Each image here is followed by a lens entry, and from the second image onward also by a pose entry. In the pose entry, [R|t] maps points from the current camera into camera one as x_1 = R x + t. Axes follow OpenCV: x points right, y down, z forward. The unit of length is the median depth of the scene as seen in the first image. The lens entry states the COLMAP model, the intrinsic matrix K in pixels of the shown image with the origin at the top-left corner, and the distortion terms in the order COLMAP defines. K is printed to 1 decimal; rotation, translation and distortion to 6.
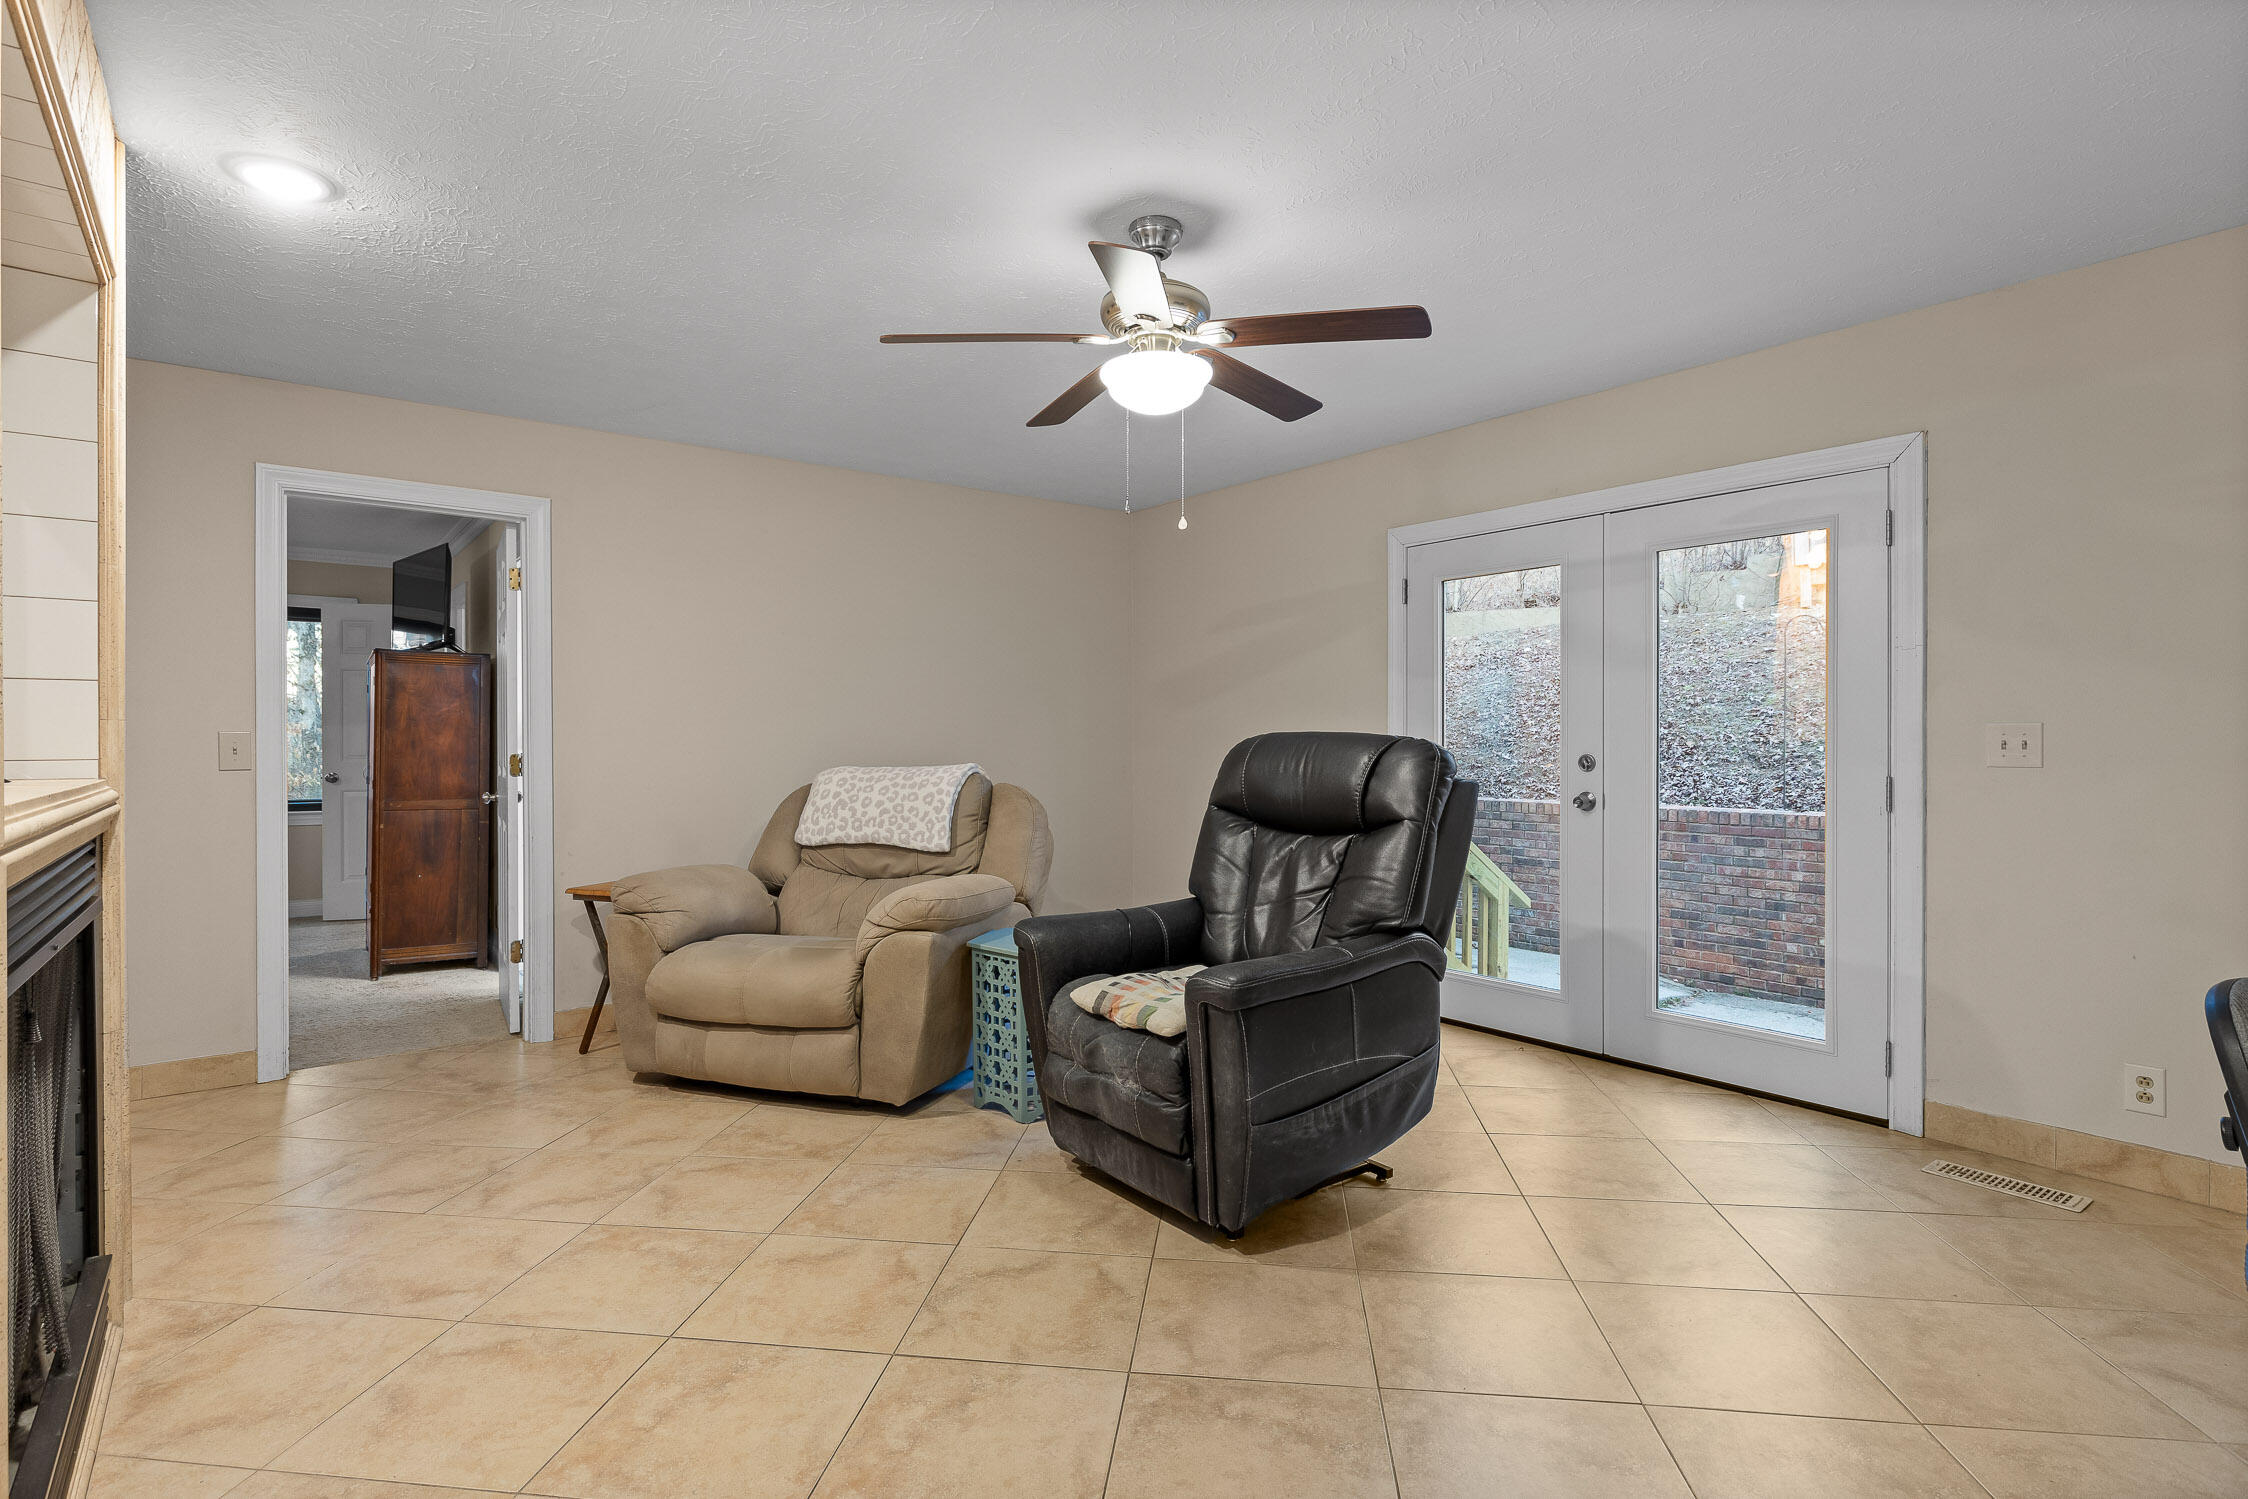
lens RADIAL K [[1117.3, 0, 1108.4], [0, 1117.3, 741.2], [0, 0, 1]] dist [0.002147, 0.000017]
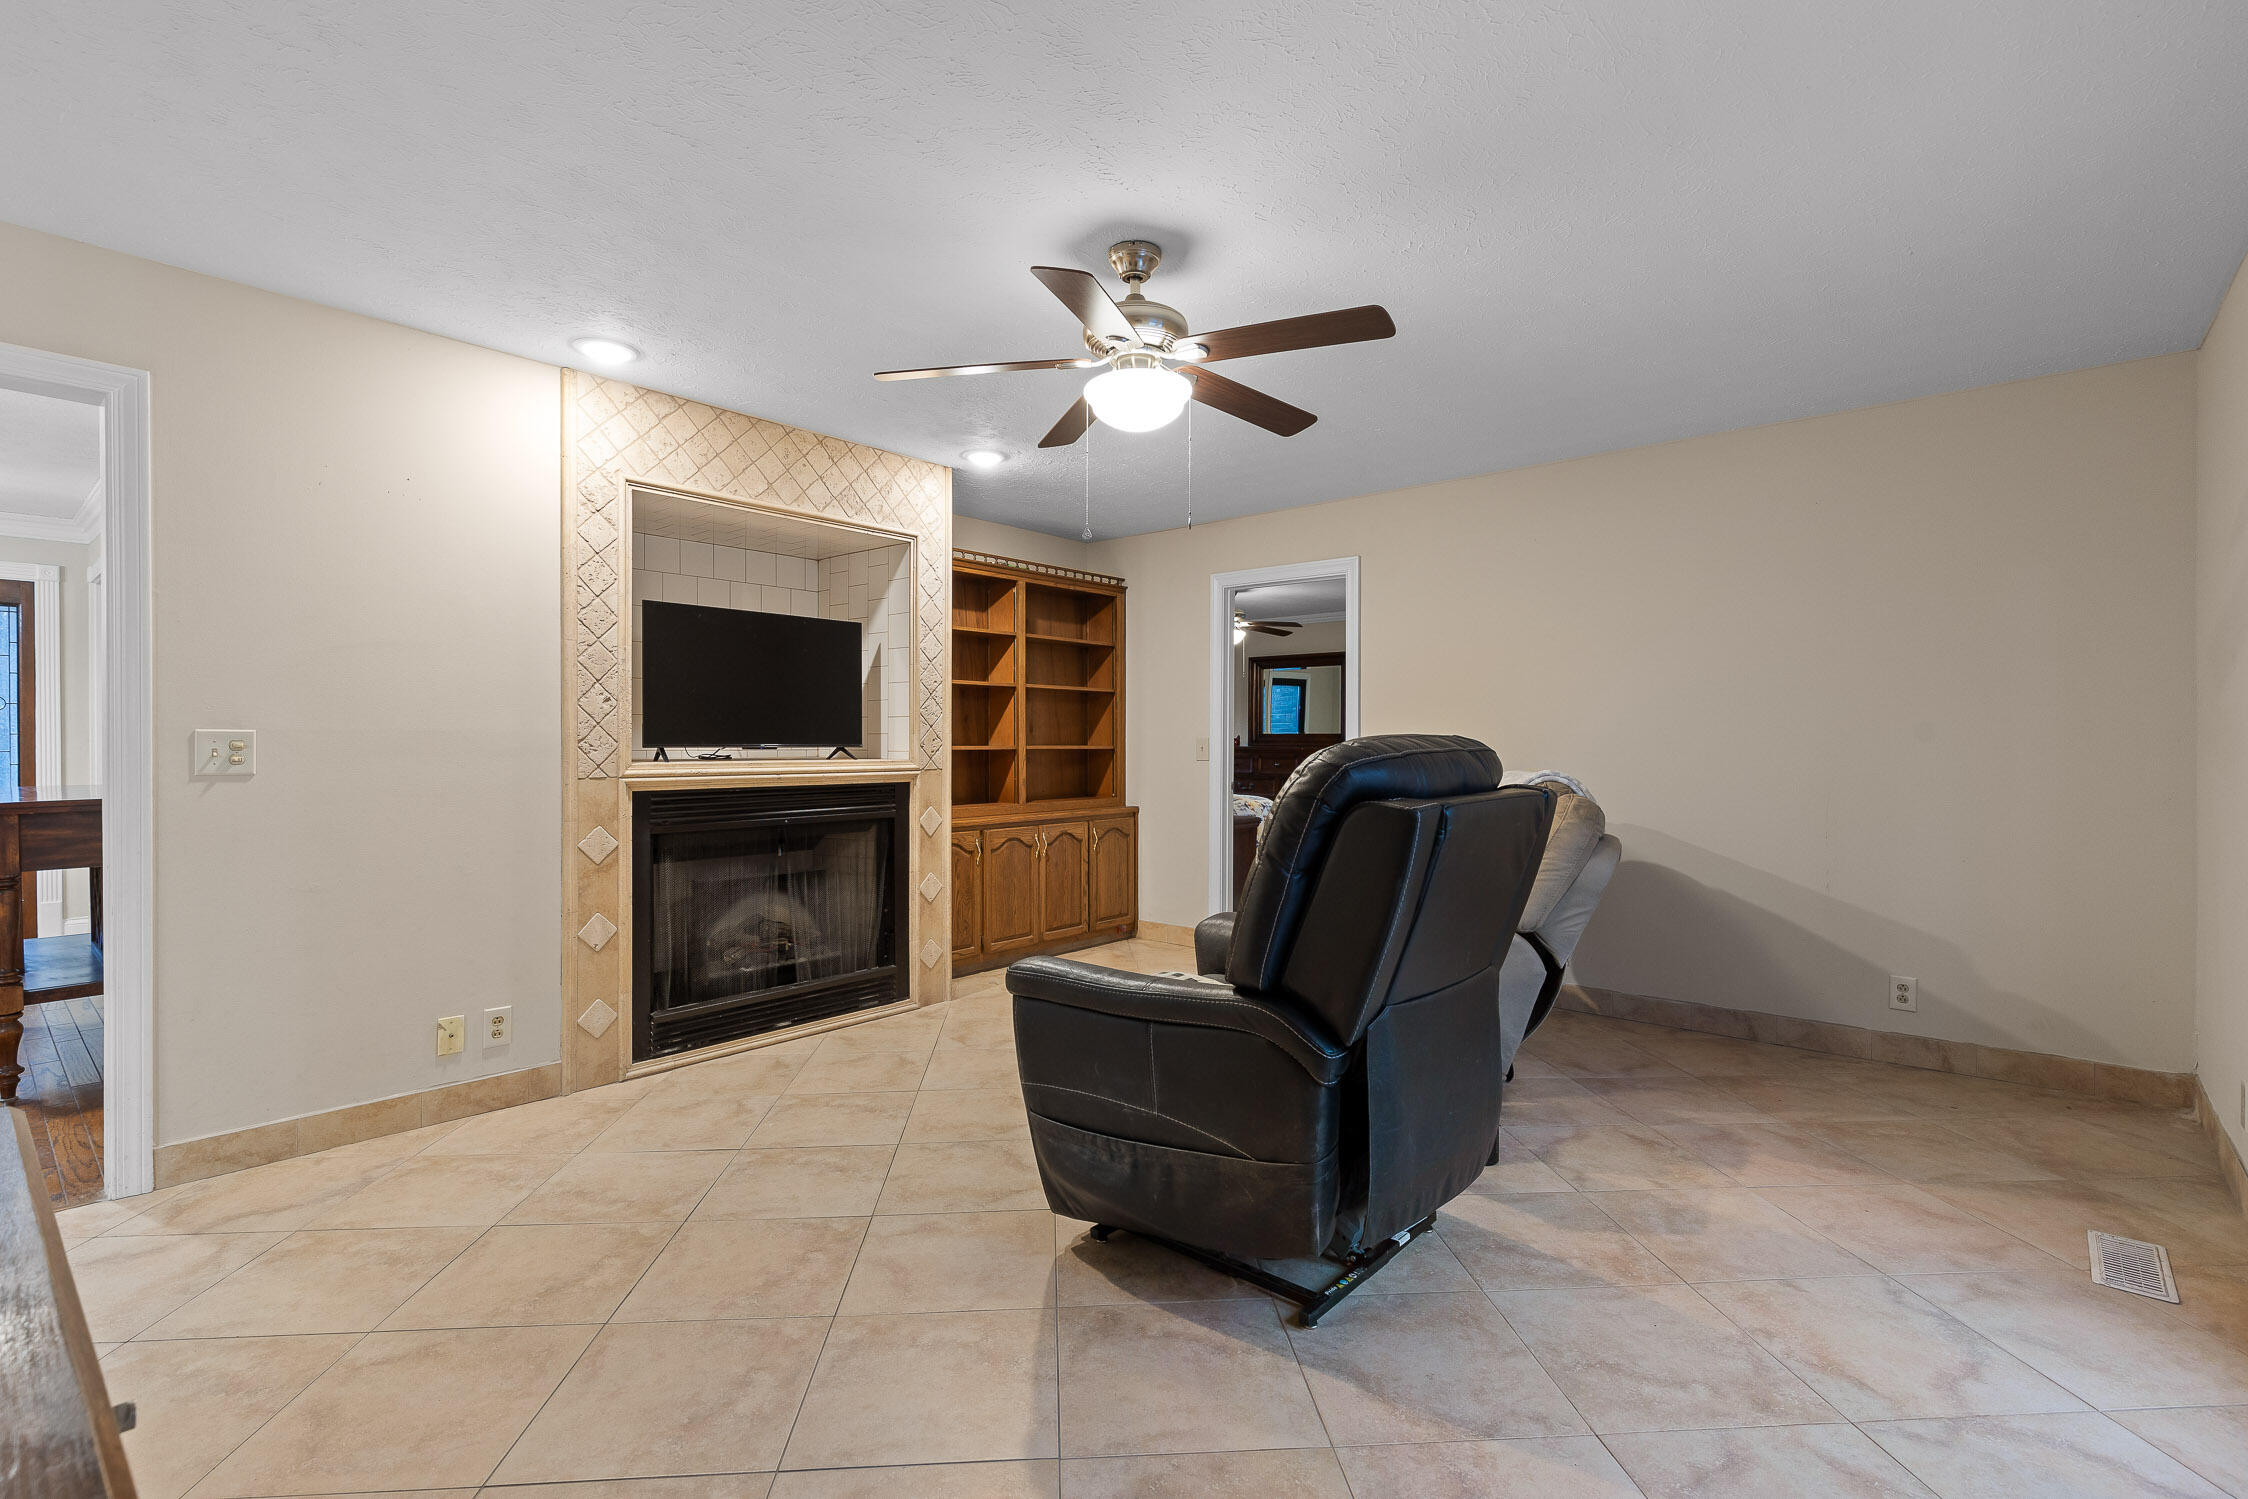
lens RADIAL K [[1009.6, 0, 1124.0], [0, 1009.6, 749.5], [0, 0, 1]] dist [-0.001368, -0.000045]
pose [[0.205540, 0.002783, -0.978645, 0.966545], [-0.005007, 0.999986, 0.001792, 0.001344], [0.978636, 0.004532, 0.205551, 0.799188]]
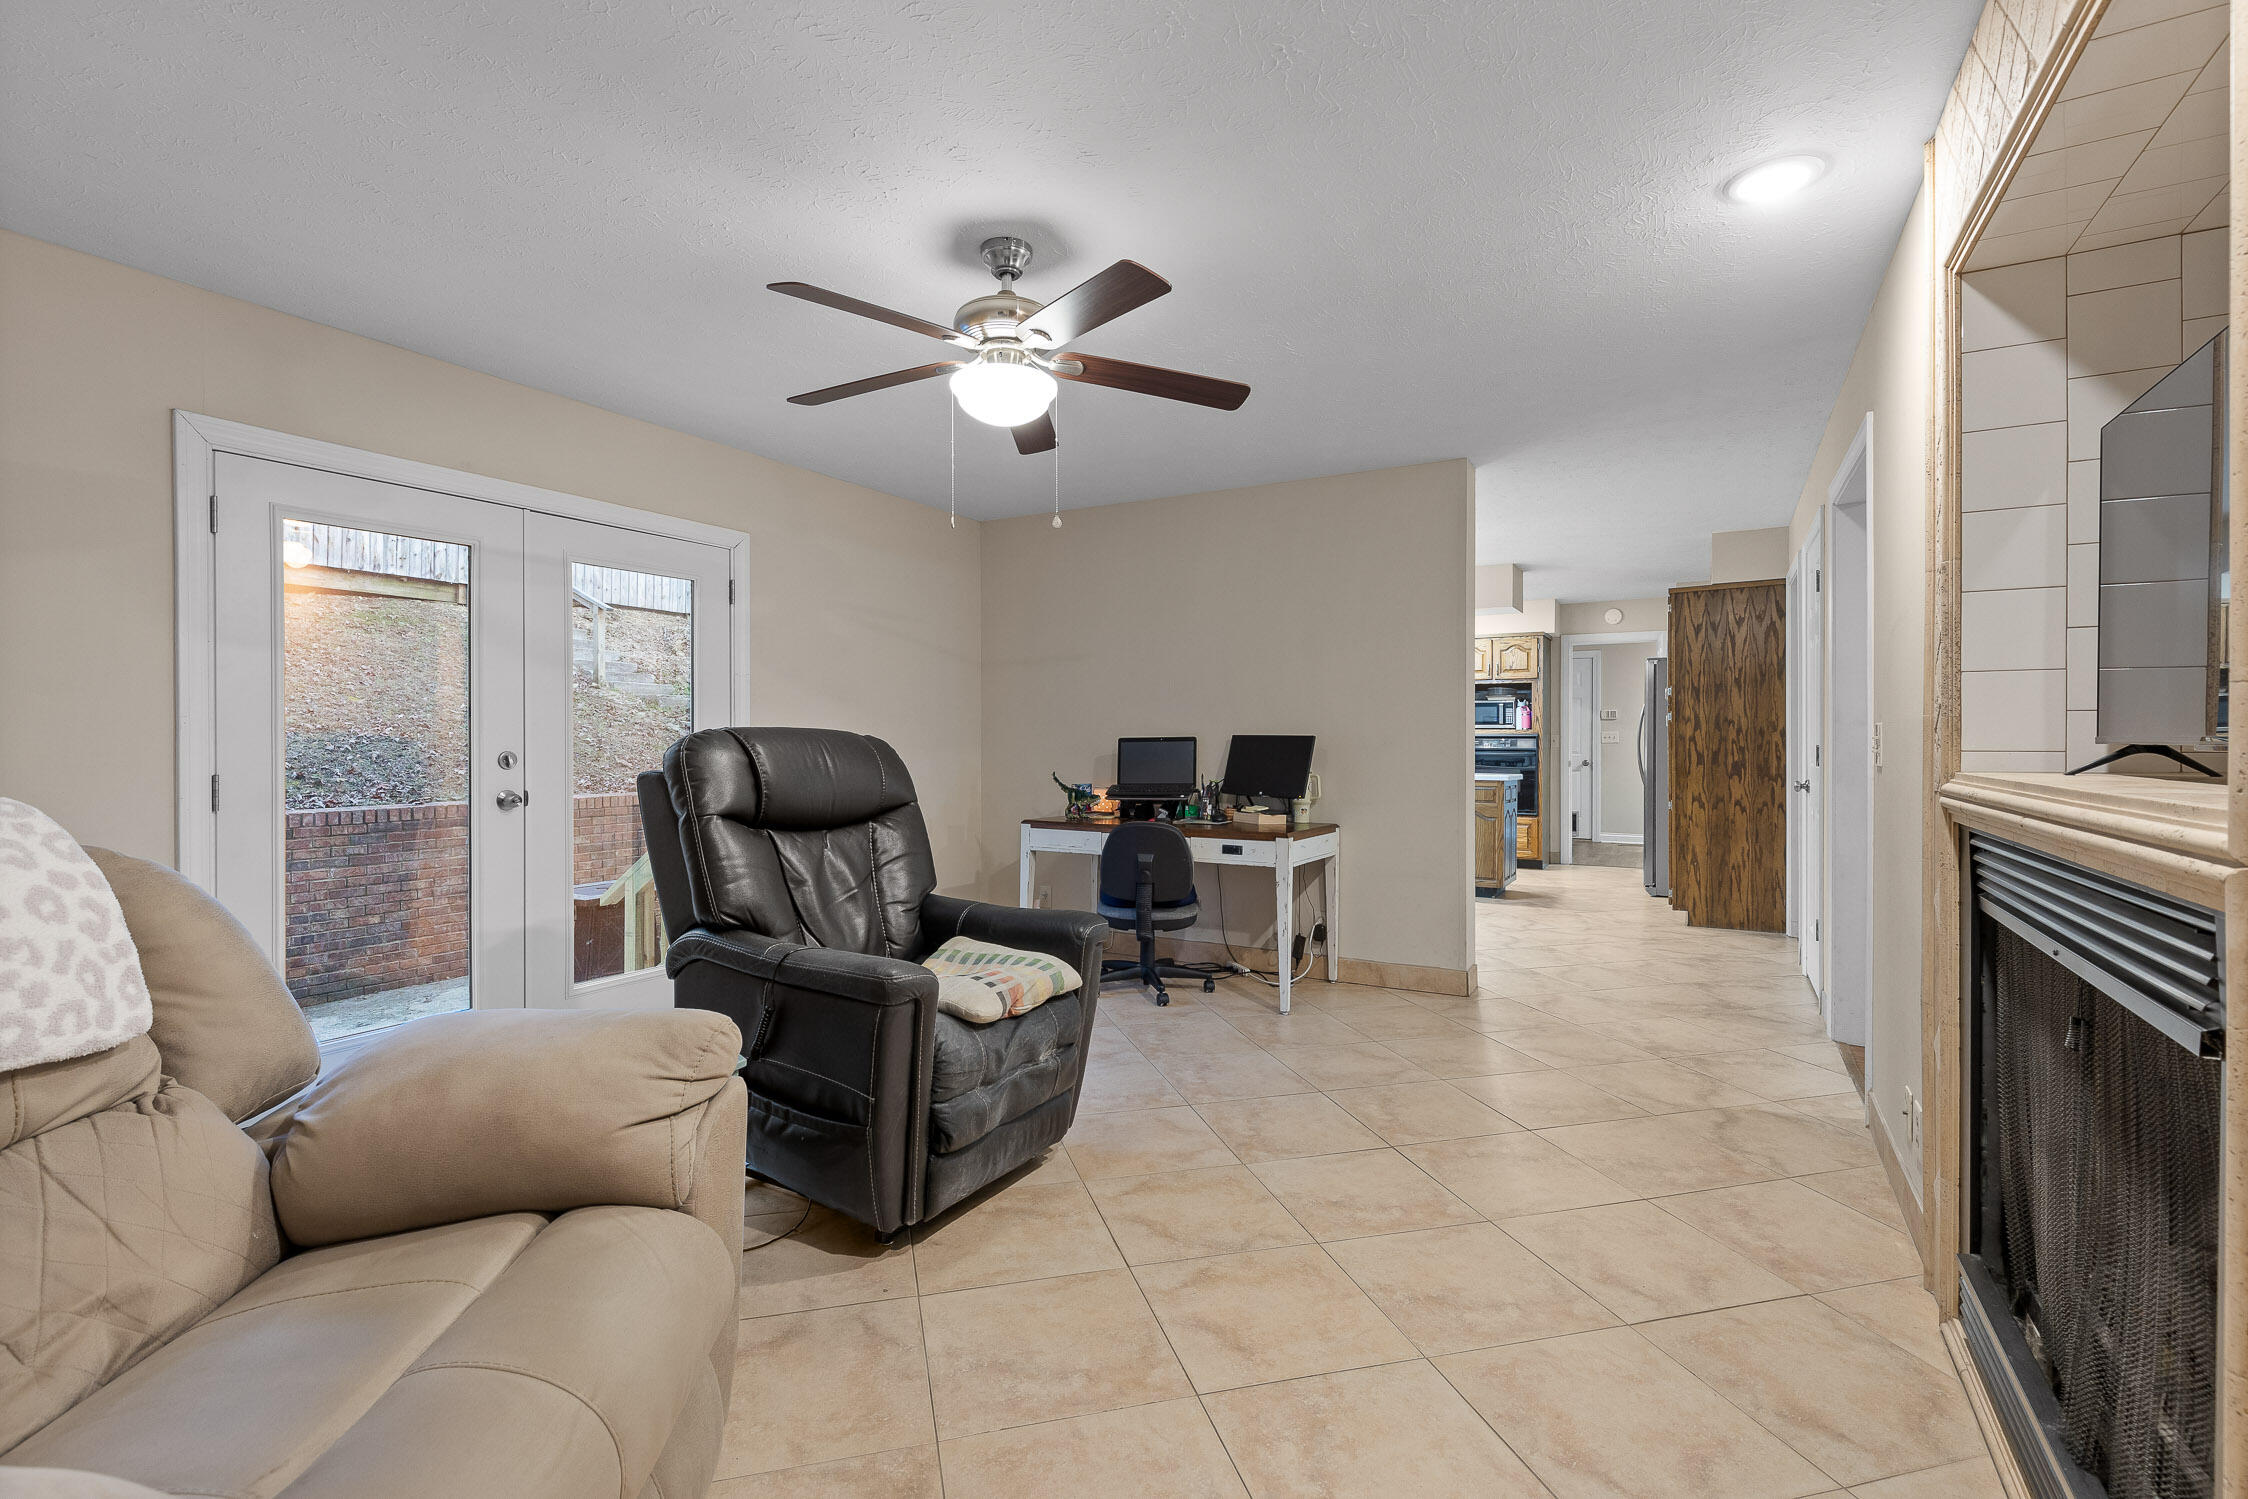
lens RADIAL K [[1009.6, 0, 1124.0], [0, 1009.6, 749.5], [0, 0, 1]] dist [-0.001368, -0.000045]
pose [[-0.383979, -0.008799, 0.923300, -0.876901], [0.001030, 0.999950, 0.009958, 0.002880], [-0.923341, 0.004774, -0.383951, 1.266625]]
